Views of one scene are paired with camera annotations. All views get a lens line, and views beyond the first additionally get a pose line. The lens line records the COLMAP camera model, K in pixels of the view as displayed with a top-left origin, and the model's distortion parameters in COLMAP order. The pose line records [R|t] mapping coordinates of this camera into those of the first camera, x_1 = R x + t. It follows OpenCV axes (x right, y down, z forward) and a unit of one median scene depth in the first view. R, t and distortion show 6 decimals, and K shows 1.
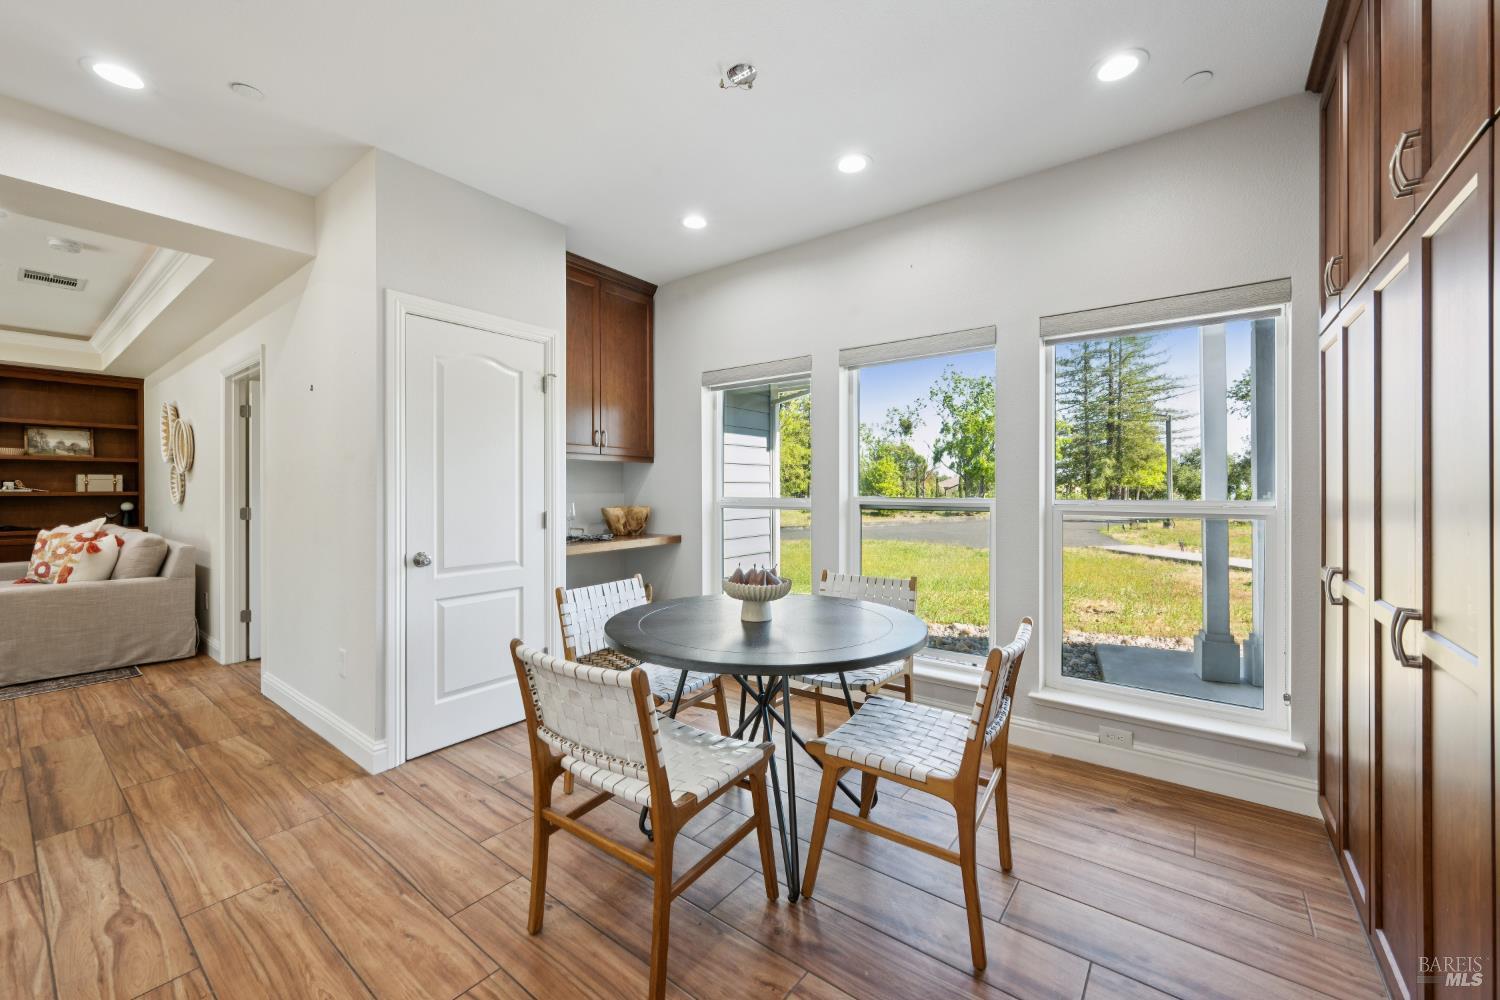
lens RADIAL K [[596.3, 0, 750.0], [0, 596.3, 485.6], [0, 0, 1]] dist [0.000616, 0.000338]
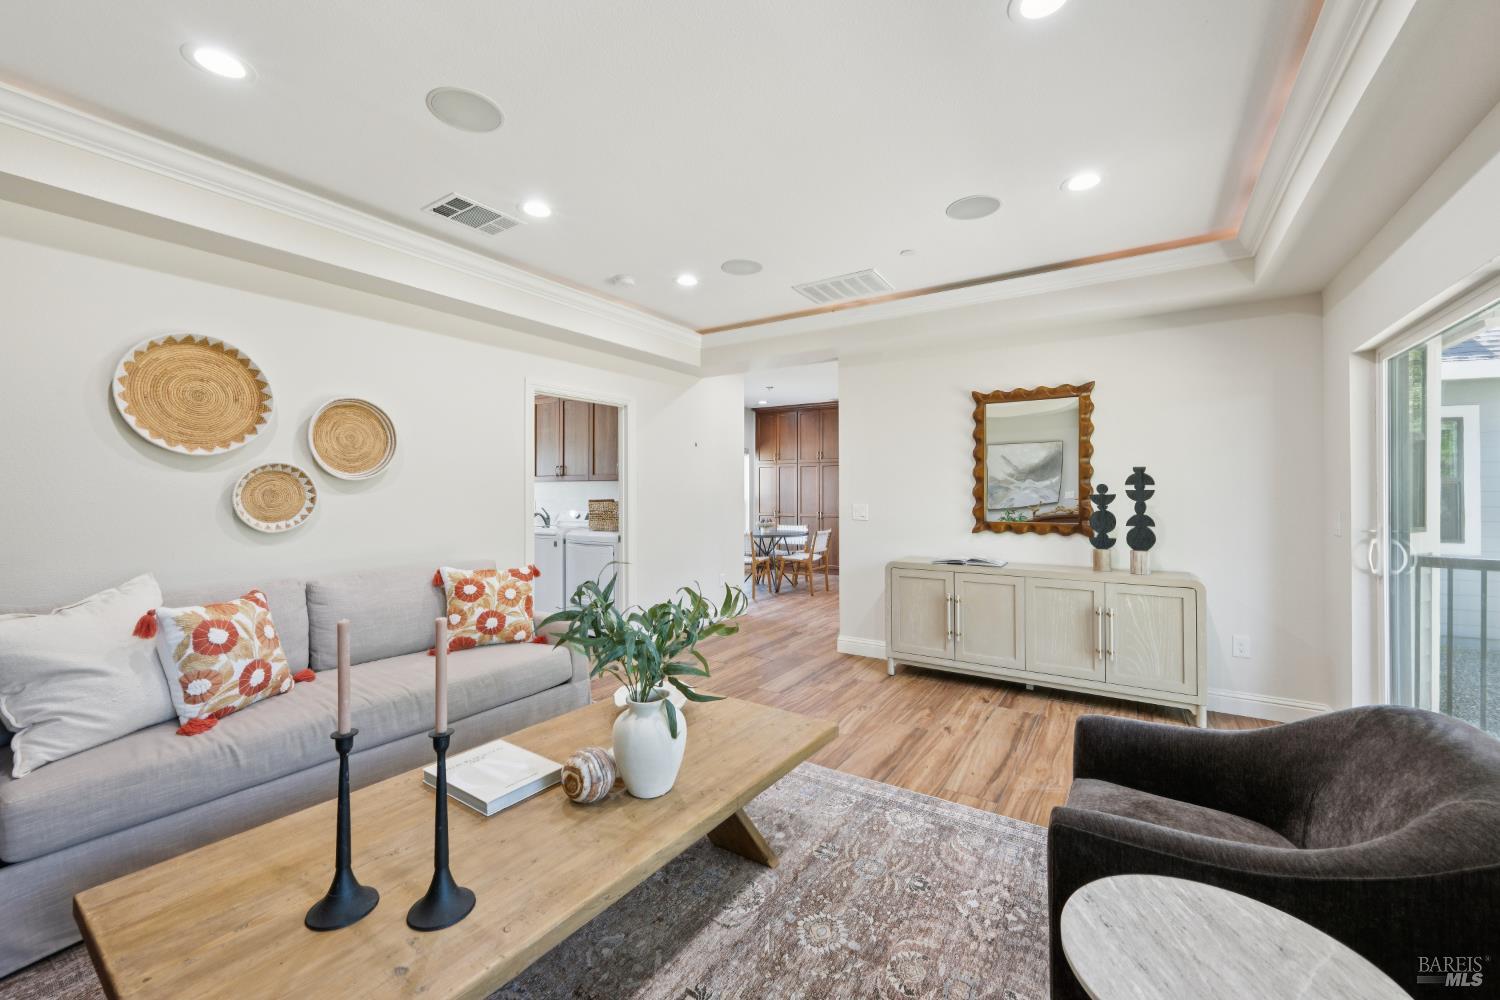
lens RADIAL K [[596.3, 0, 750.0], [0, 596.3, 485.6], [0, 0, 1]] dist [0.000616, 0.000338]
pose [[-0.076604, 0.011231, 0.996998, -1.343599], [-0.005169, 0.999919, -0.011661, -0.007718], [-0.997048, -0.006047, -0.076540, 0.507545]]
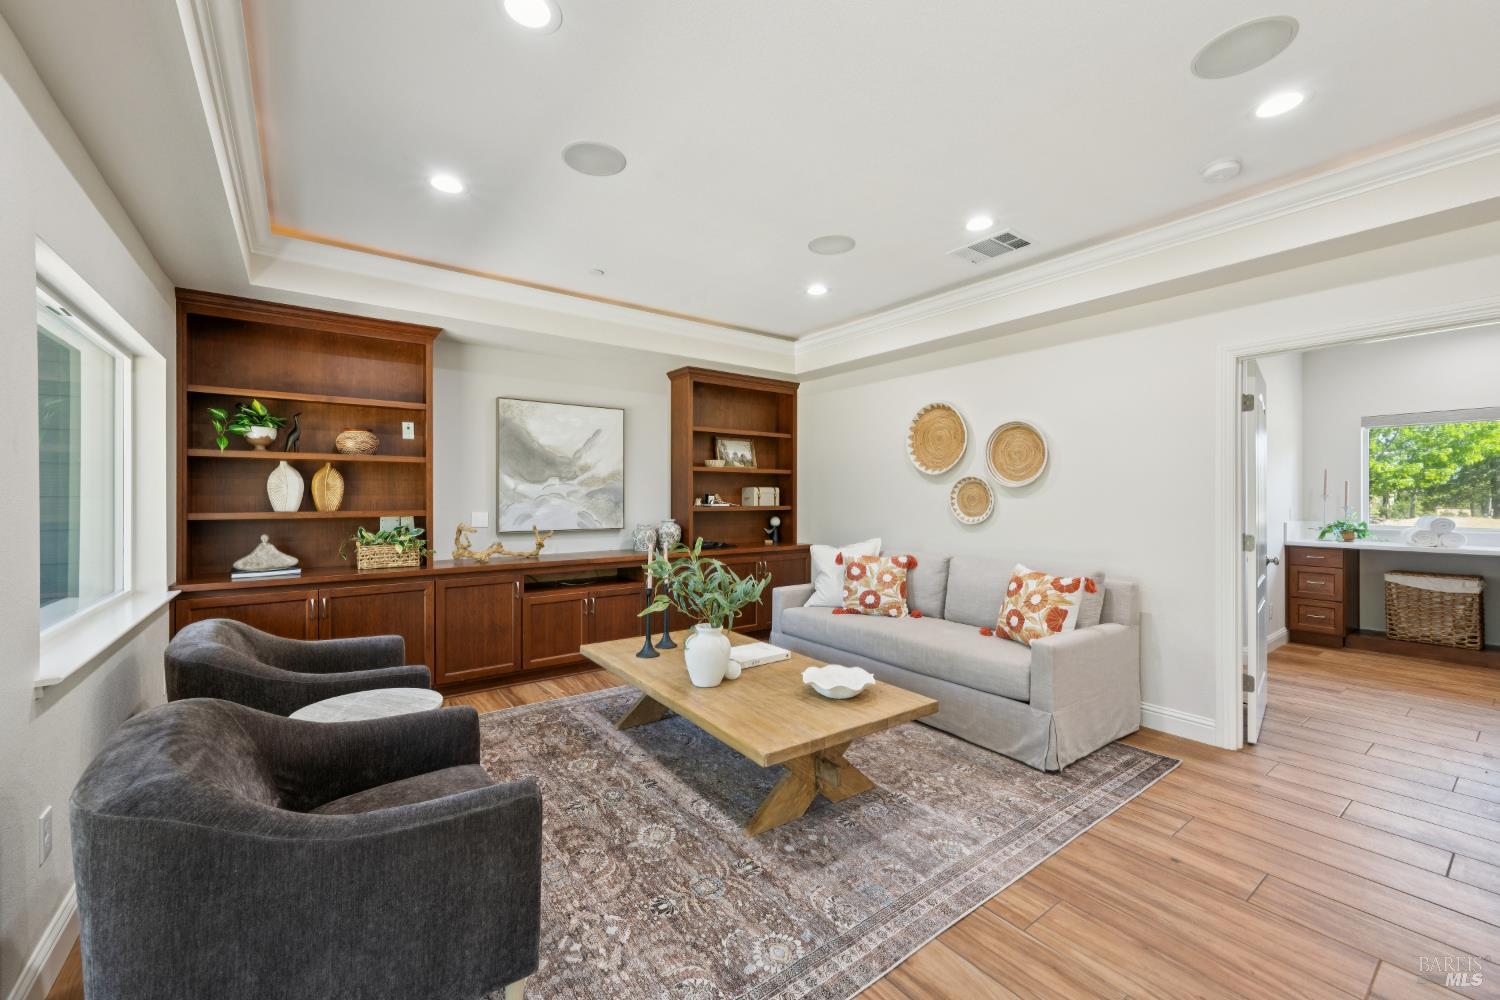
lens RADIAL K [[598.5, 0, 750.0], [0, 598.5, 500.0], [0, 0, 1]] dist [0.002590, 0.000462]
pose [[0.963251, 0.003184, -0.268583, -0.887602], [0.000219, 0.999920, 0.012637, -0.011035], [0.268601, -0.012232, 0.963174, 0.094653]]
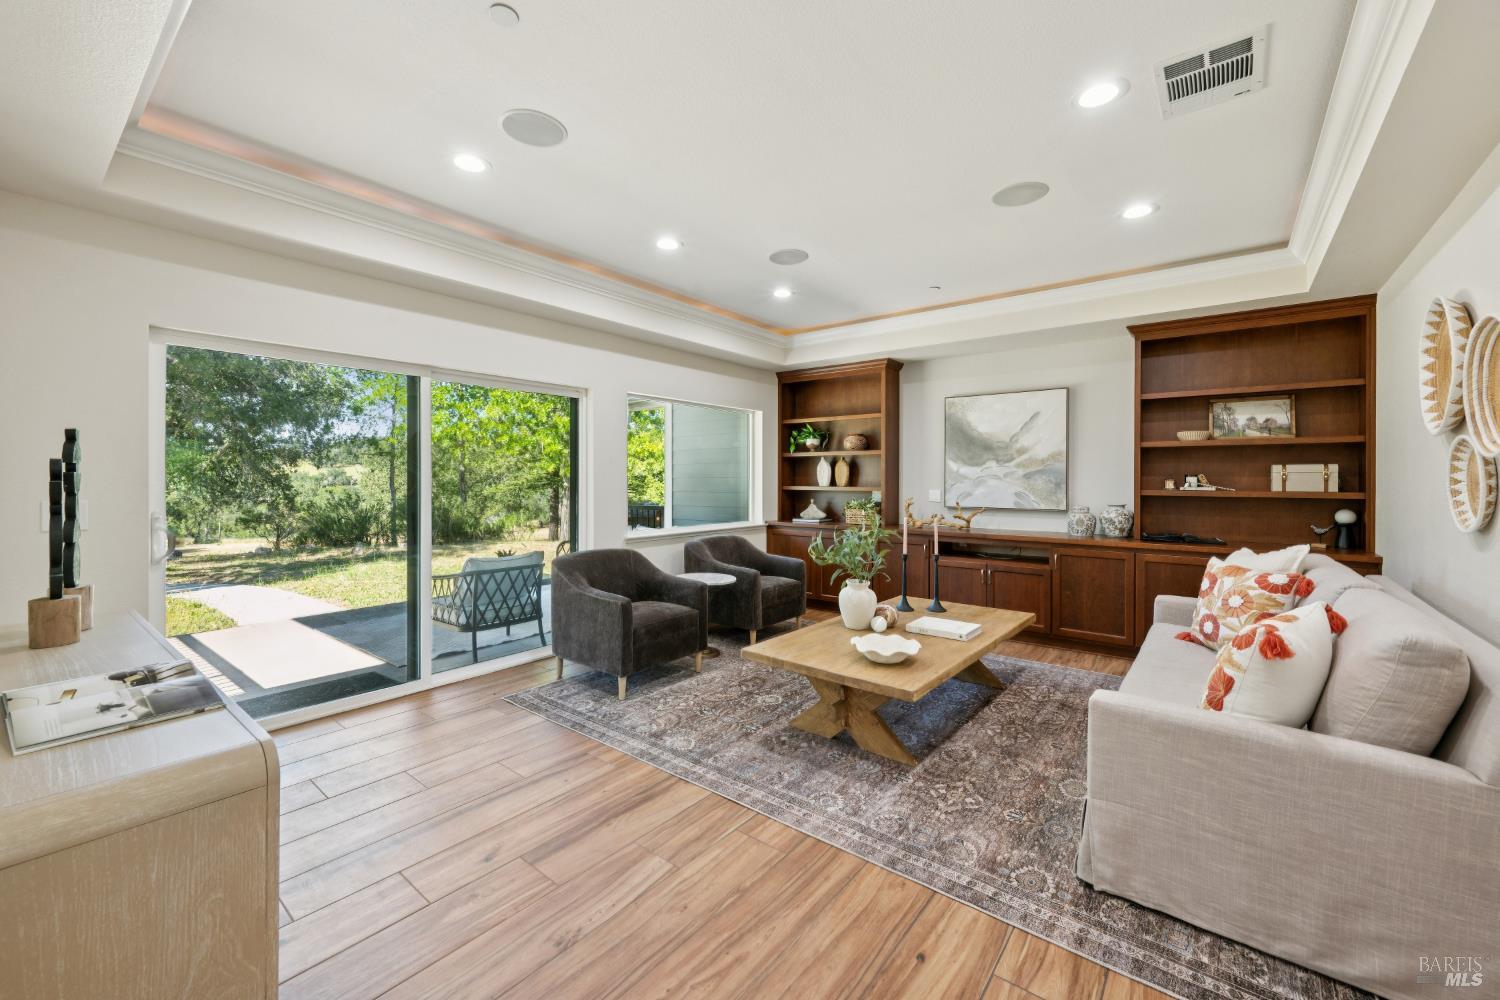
lens RADIAL K [[596.3, 0, 750.0], [0, 596.3, 485.6], [0, 0, 1]] dist [0.000616, 0.000338]
pose [[-0.013136, 0.014372, -0.999810, -0.465535], [0.005572, 0.999882, 0.014300, -0.008679], [0.999898, -0.005383, -0.013214, 0.437367]]
